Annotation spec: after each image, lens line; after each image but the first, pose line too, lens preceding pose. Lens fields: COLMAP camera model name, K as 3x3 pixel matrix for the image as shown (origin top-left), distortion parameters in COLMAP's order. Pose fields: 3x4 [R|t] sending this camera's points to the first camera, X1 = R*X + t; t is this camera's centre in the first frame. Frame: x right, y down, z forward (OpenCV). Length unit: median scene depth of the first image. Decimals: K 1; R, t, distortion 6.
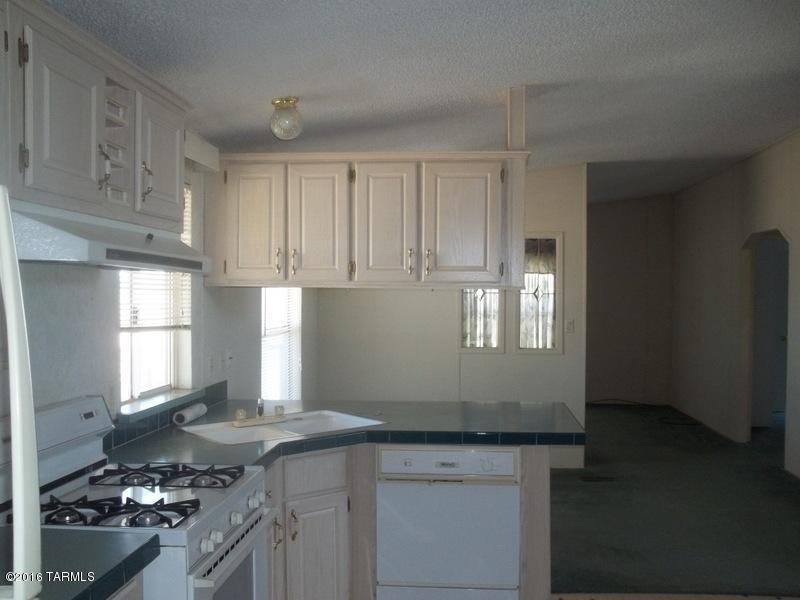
lens RADIAL K [[789.0, 0, 399.0], [0, 789.0, 303.1], [0, 0, 1]] dist [-0.036622, 0.000000]
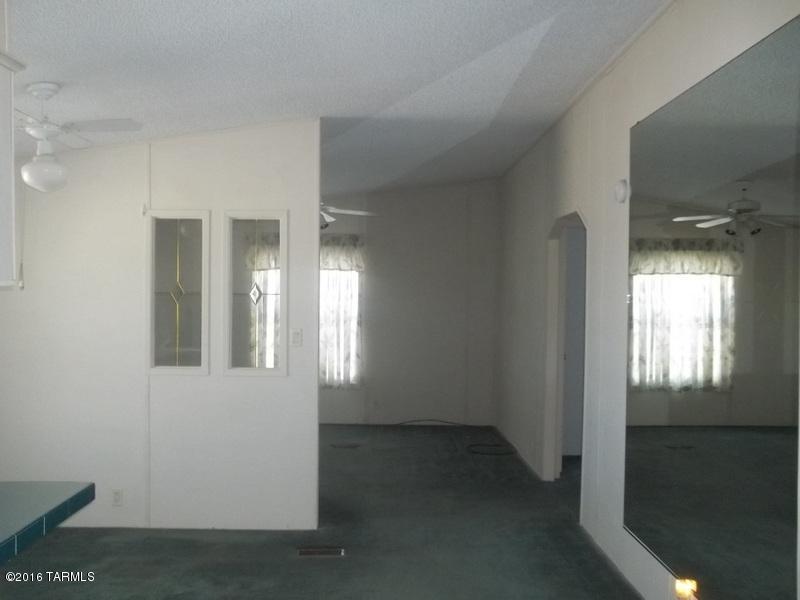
lens RADIAL K [[789.0, 0, 401.1], [0, 789.0, 297.3], [0, 0, 1]] dist [-0.036622, 0.000000]
pose [[0.992894, 0.002961, 0.118967, 0.142168], [-0.001903, 0.999958, -0.009011, -0.001418], [-0.118988, 0.008720, 0.992857, 0.160665]]
